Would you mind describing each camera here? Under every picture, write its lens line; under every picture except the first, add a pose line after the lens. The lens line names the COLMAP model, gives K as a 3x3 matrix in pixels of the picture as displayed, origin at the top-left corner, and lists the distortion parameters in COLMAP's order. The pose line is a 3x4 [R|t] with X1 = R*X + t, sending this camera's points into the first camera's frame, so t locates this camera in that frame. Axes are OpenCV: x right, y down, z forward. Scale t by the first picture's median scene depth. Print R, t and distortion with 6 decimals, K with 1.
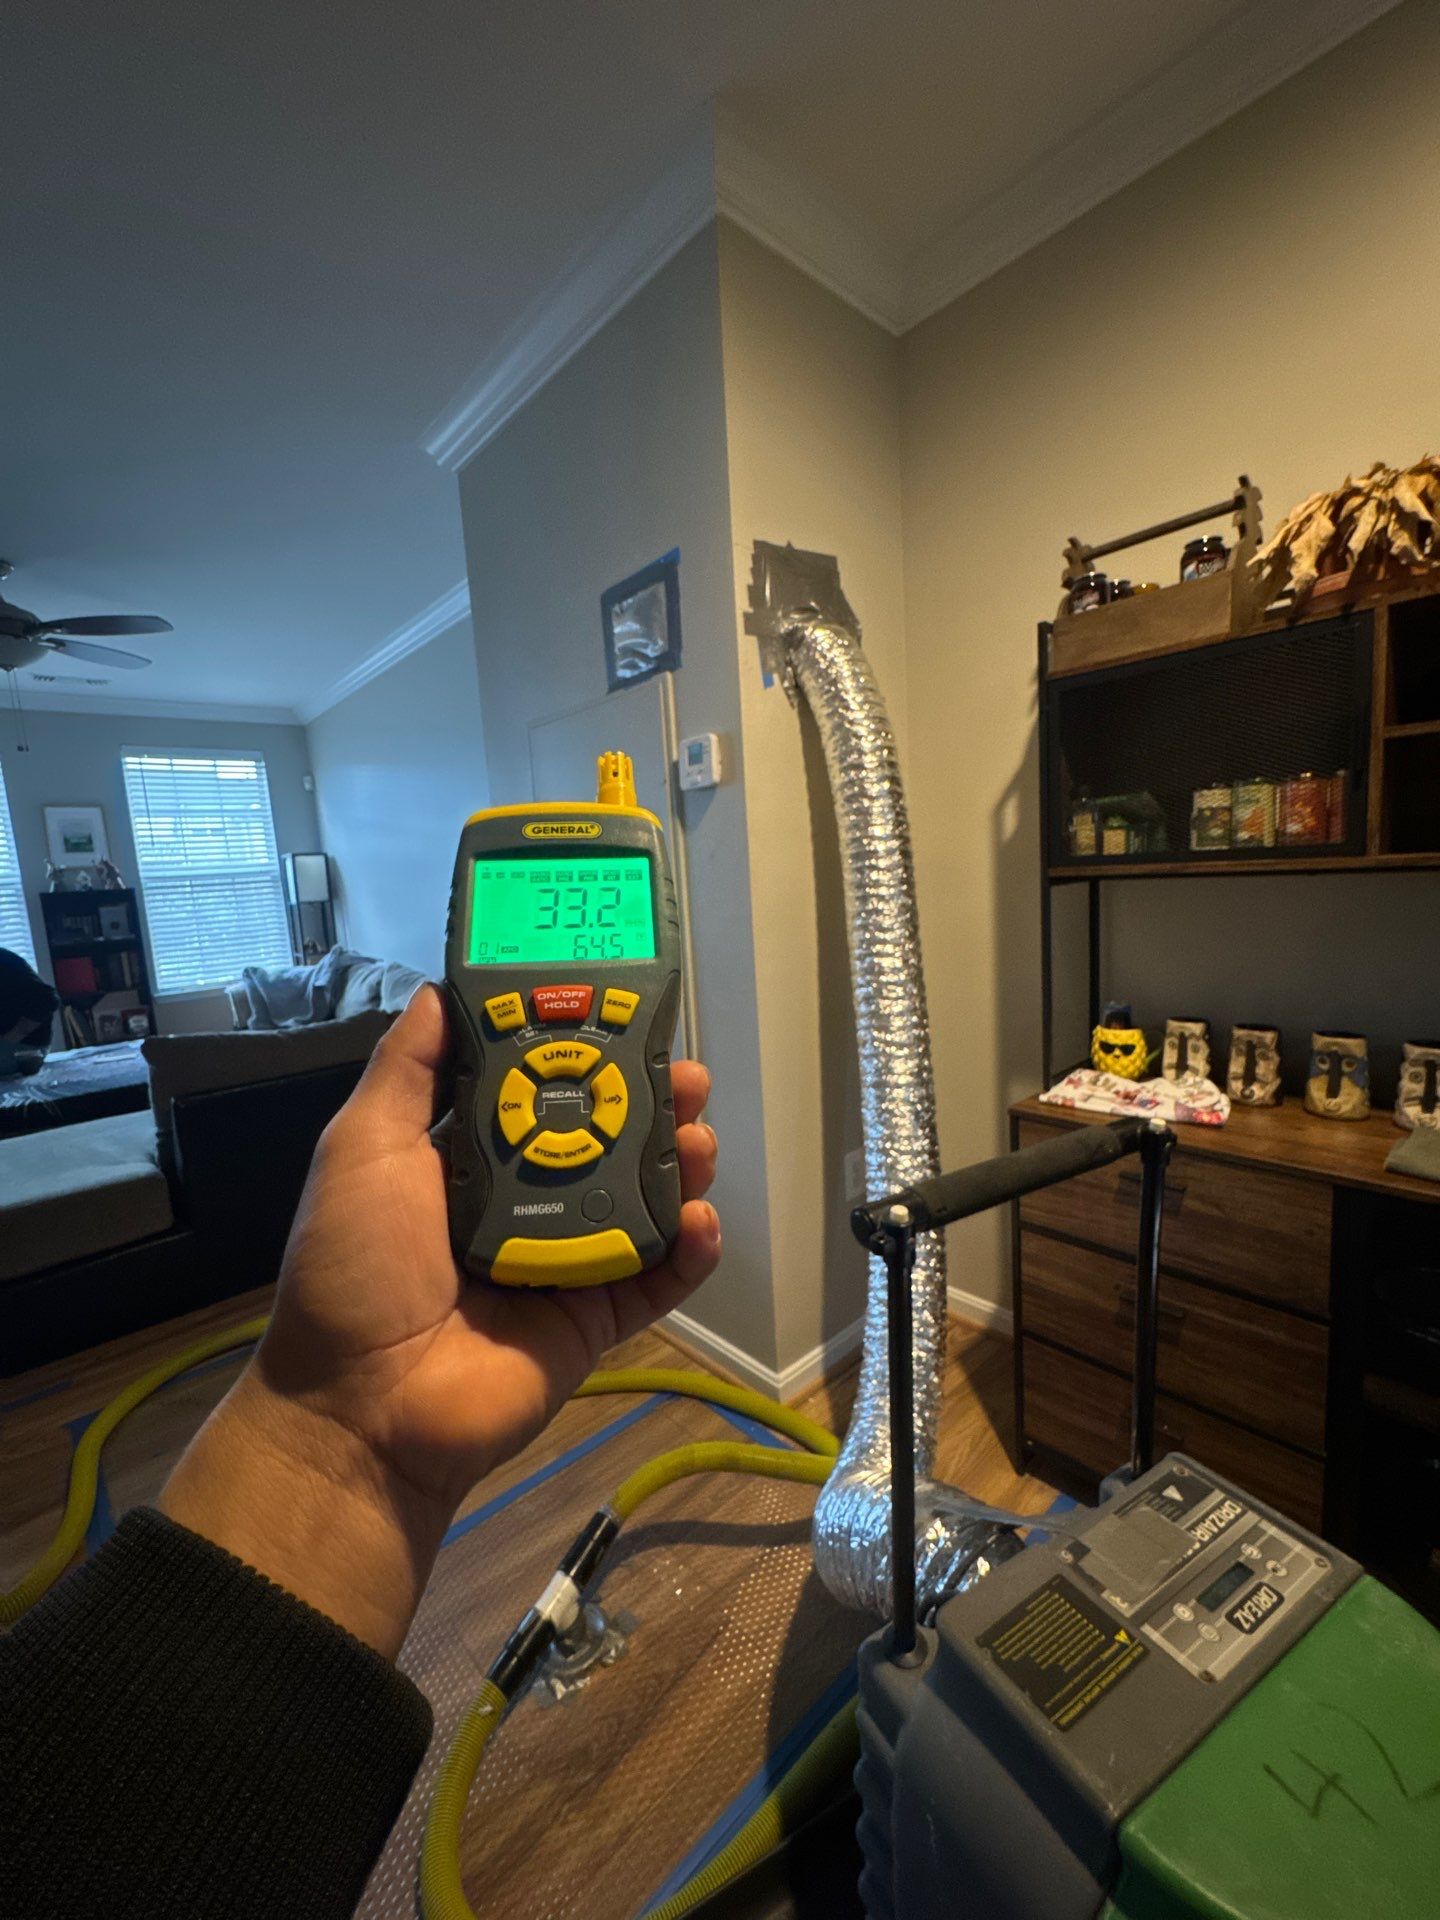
lens RADIAL K [[769.1, 0, 713.8], [0, 769.1, 963.4], [0, 0, 1]] dist [-0.001145, 0.000154]
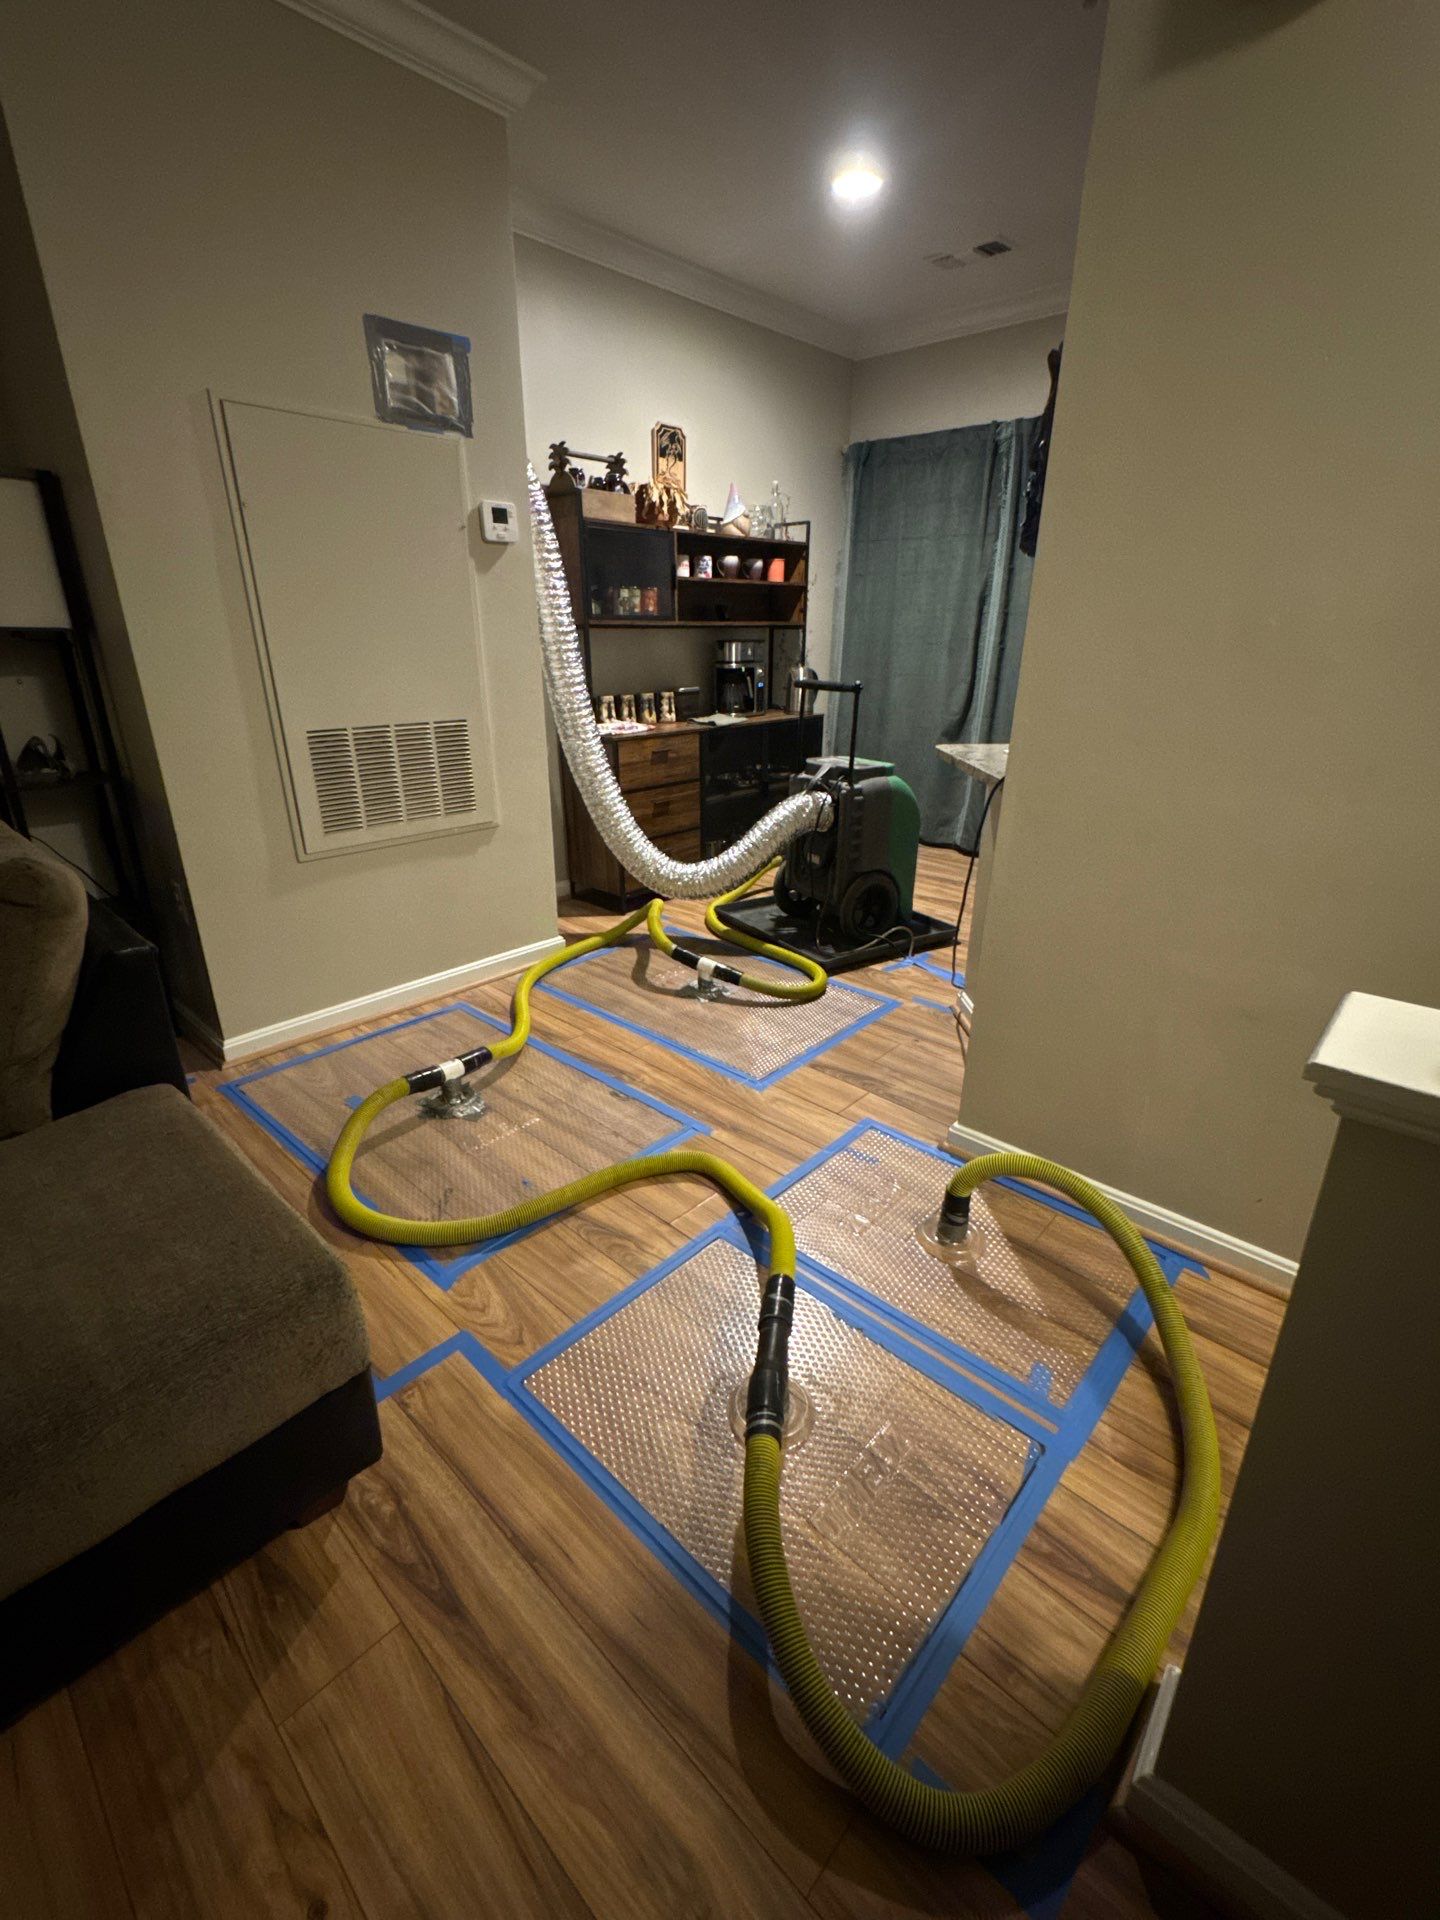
lens RADIAL K [[769.1, 0, 713.8], [0, 769.1, 963.4], [0, 0, 1]] dist [-0.001145, 0.000154]
pose [[-0.059955, -0.334445, 0.940506, -1.659913], [0.140727, 0.929959, 0.339665, 0.071507], [-0.988231, 0.152719, -0.008691, 0.748454]]
